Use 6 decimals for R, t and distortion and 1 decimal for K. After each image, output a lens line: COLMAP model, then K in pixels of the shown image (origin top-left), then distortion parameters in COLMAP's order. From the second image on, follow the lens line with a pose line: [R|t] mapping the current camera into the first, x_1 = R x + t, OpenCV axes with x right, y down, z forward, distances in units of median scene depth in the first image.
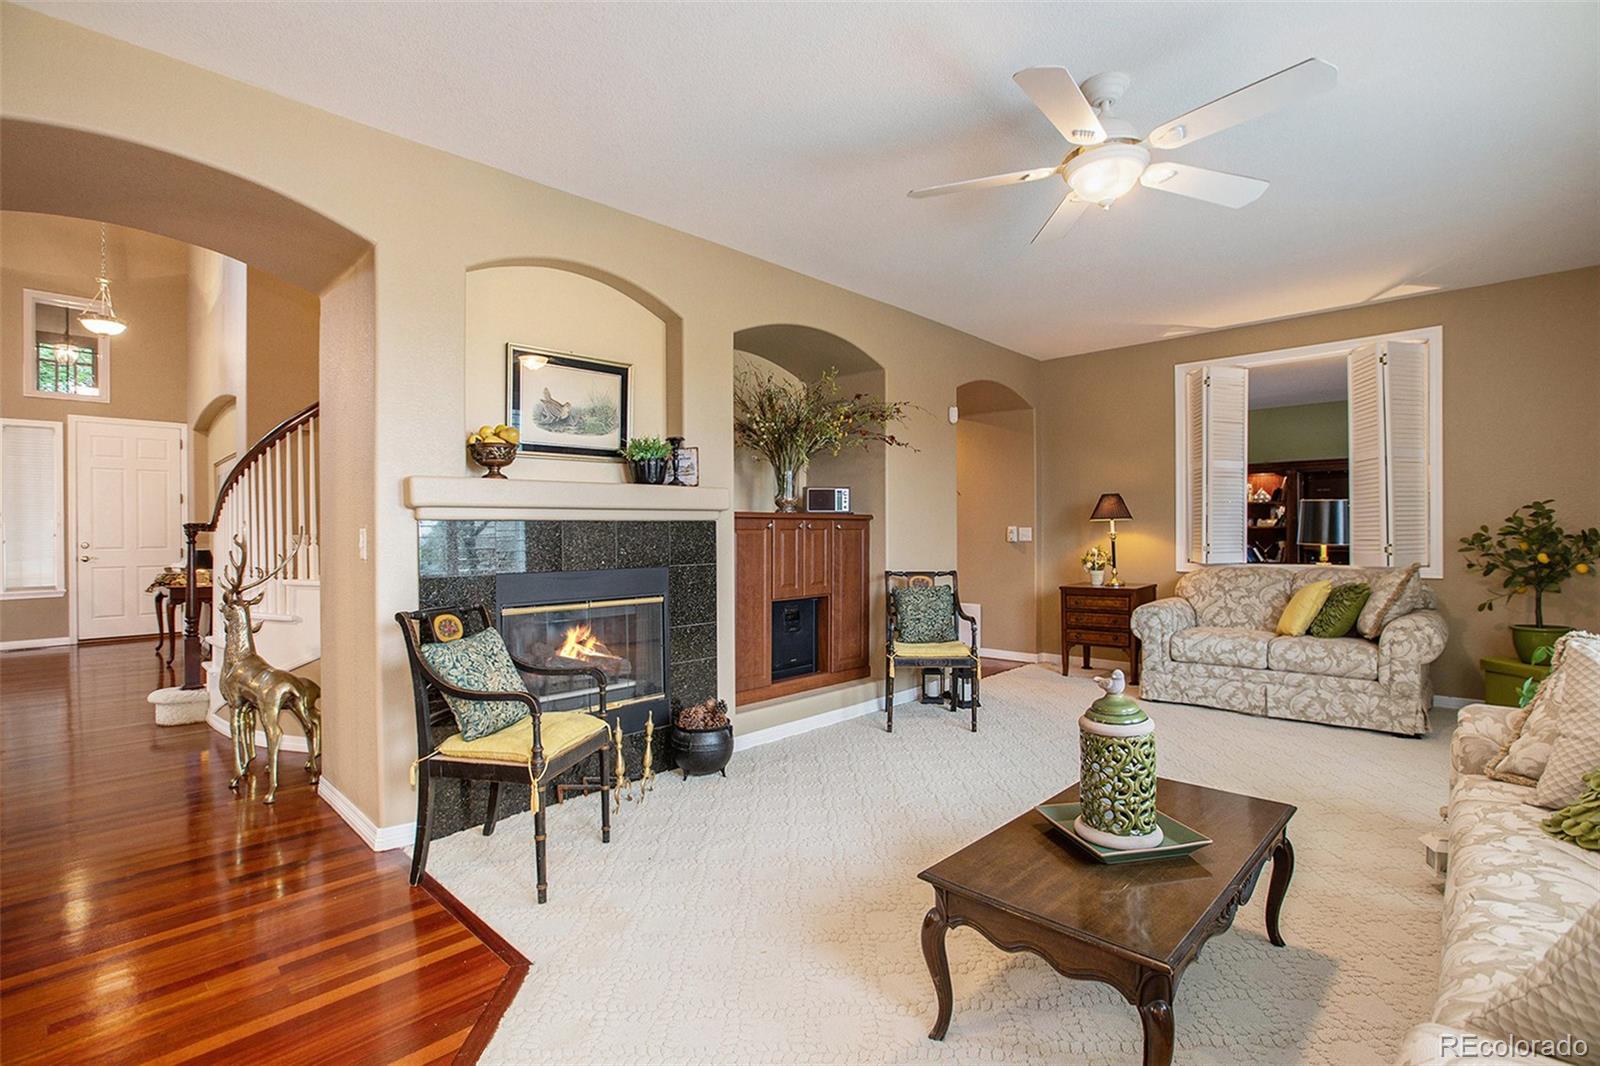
lens RADIAL K [[745.5, 0, 789.7], [0, 745.5, 533.9], [0, 0, 1]] dist [-0.047820, 0.017453]
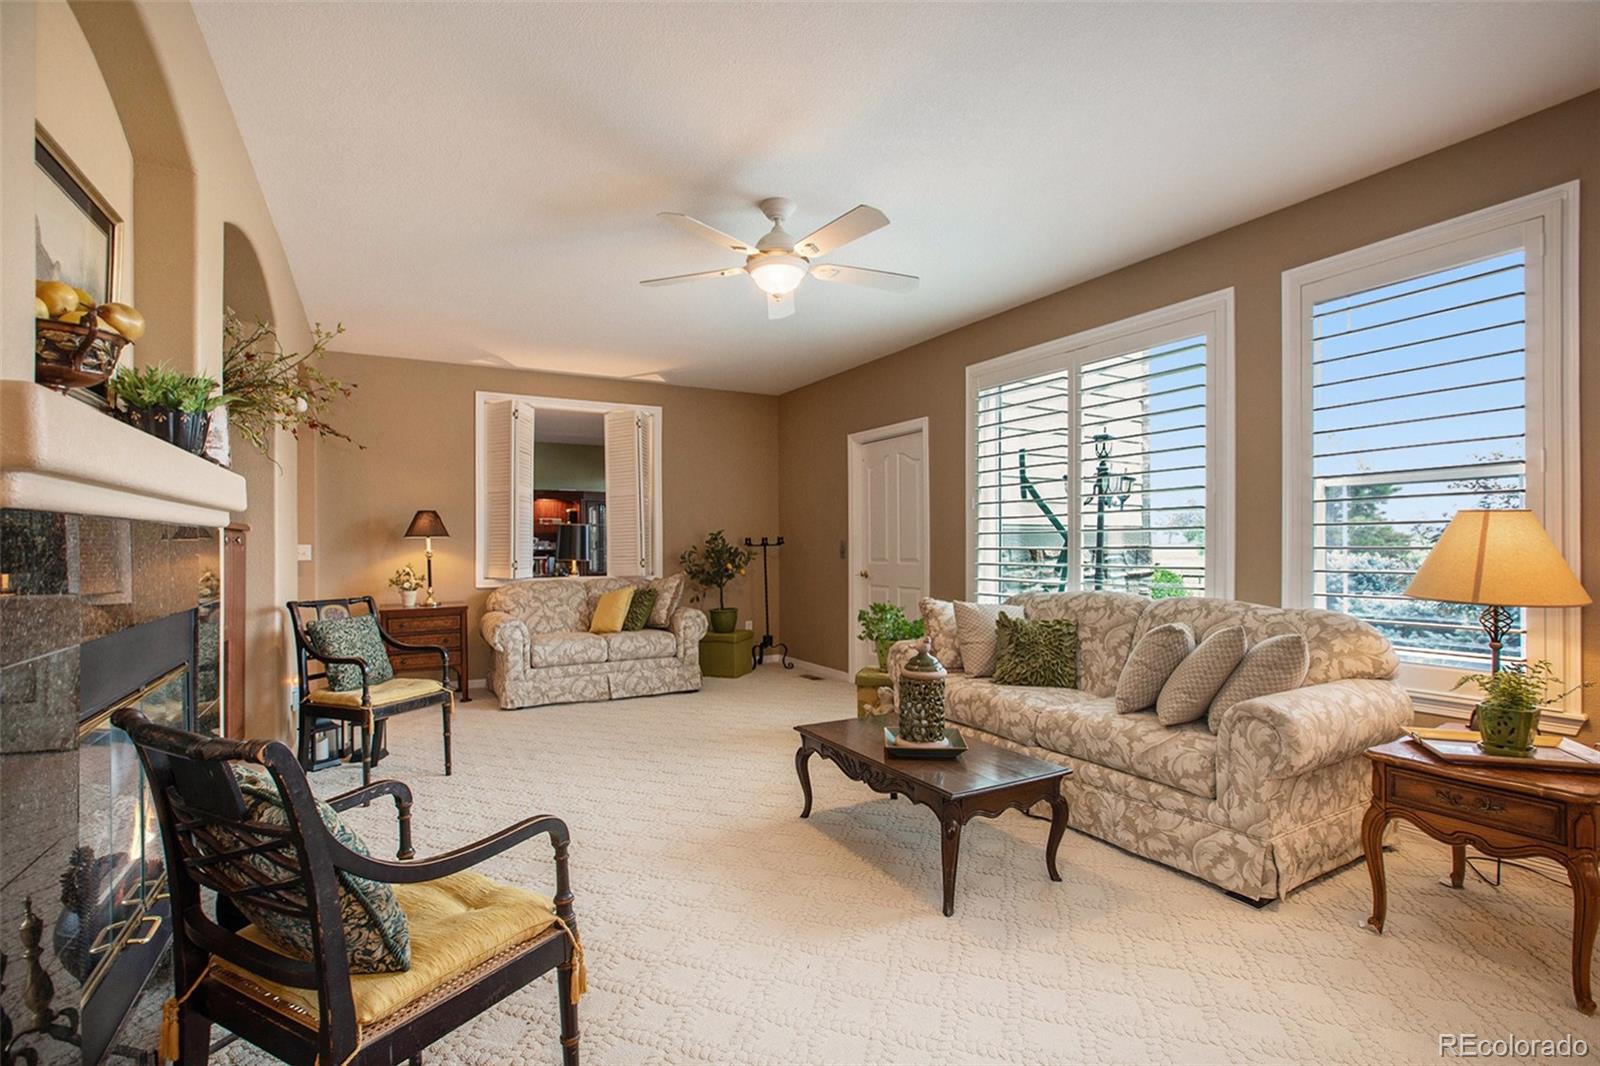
lens RADIAL K [[745.5, 0, 796.0], [0, 745.5, 542.5], [0, 0, 1]] dist [-0.047820, 0.017453]
pose [[0.289369, 0.010874, 0.957156, -0.414874], [0.002238, 0.999925, -0.012037, 0.000681], [-0.957215, 0.005625, 0.289323, 0.305832]]
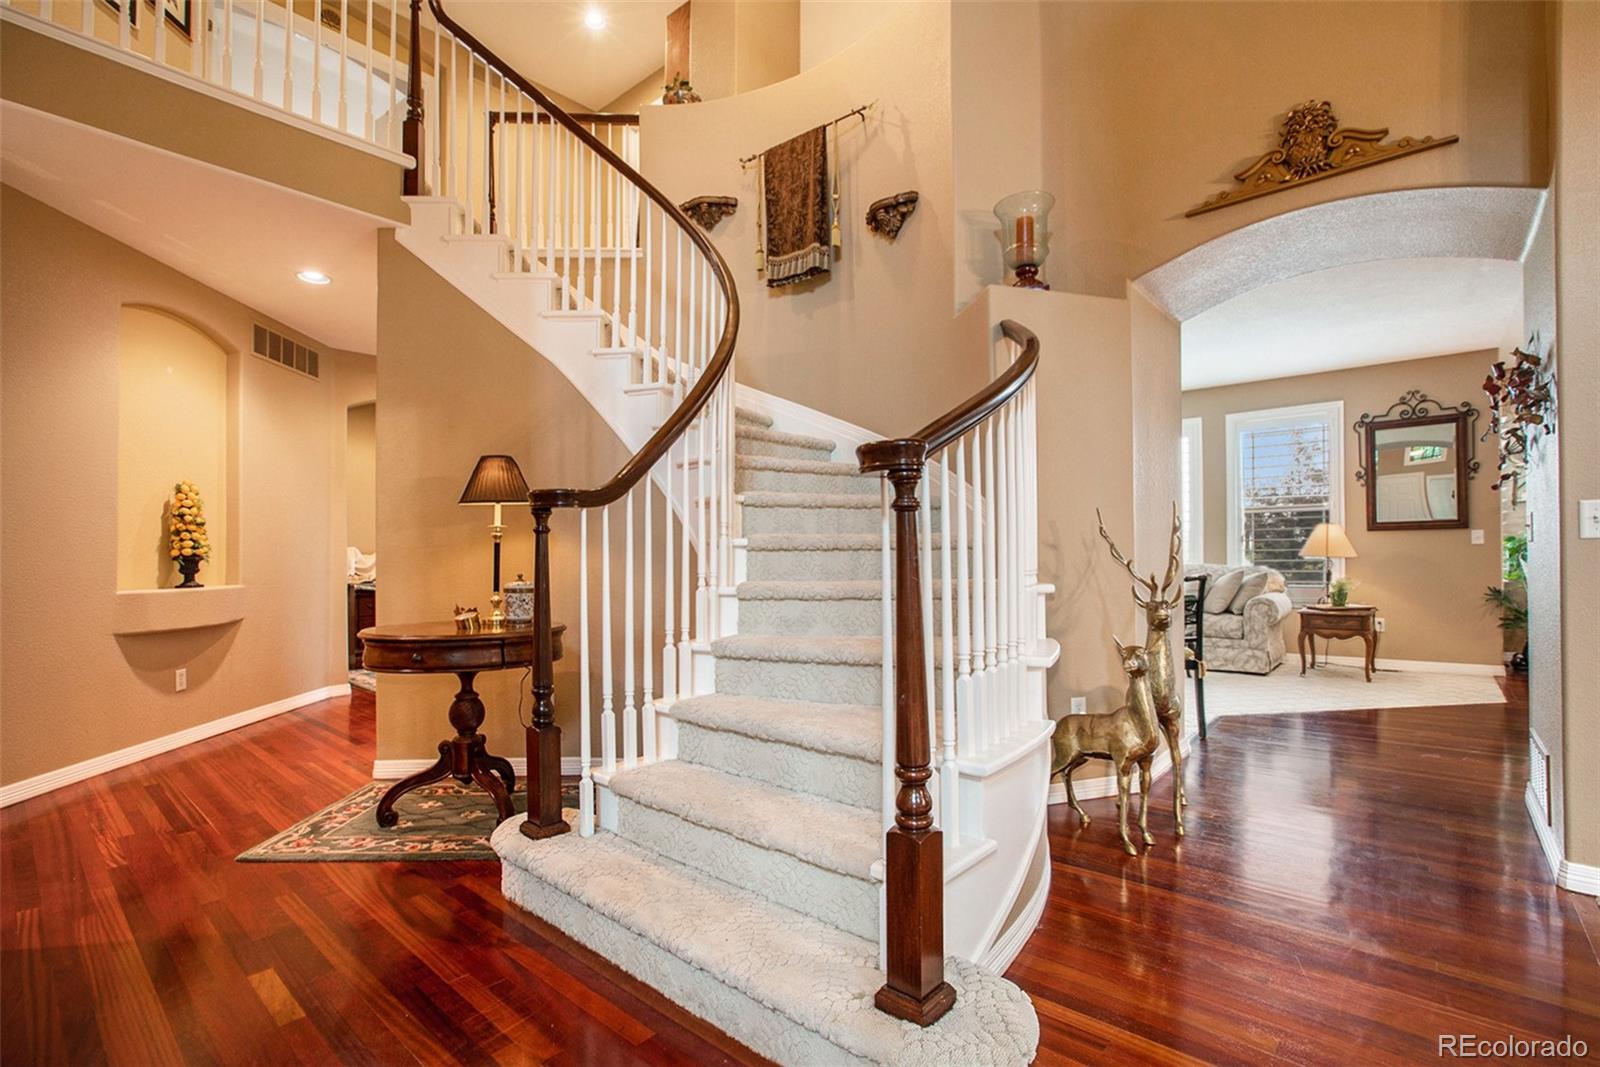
lens RADIAL K [[745.5, 0, 810.5], [0, 745.5, 559.9], [0, 0, 1]] dist [-0.047820, 0.017453]
pose [[-0.077714, 0.007888, 0.996944, -1.061840], [0.016104, 0.999848, -0.006655, 0.034427], [-0.996846, 0.015538, -0.077830, 1.030481]]
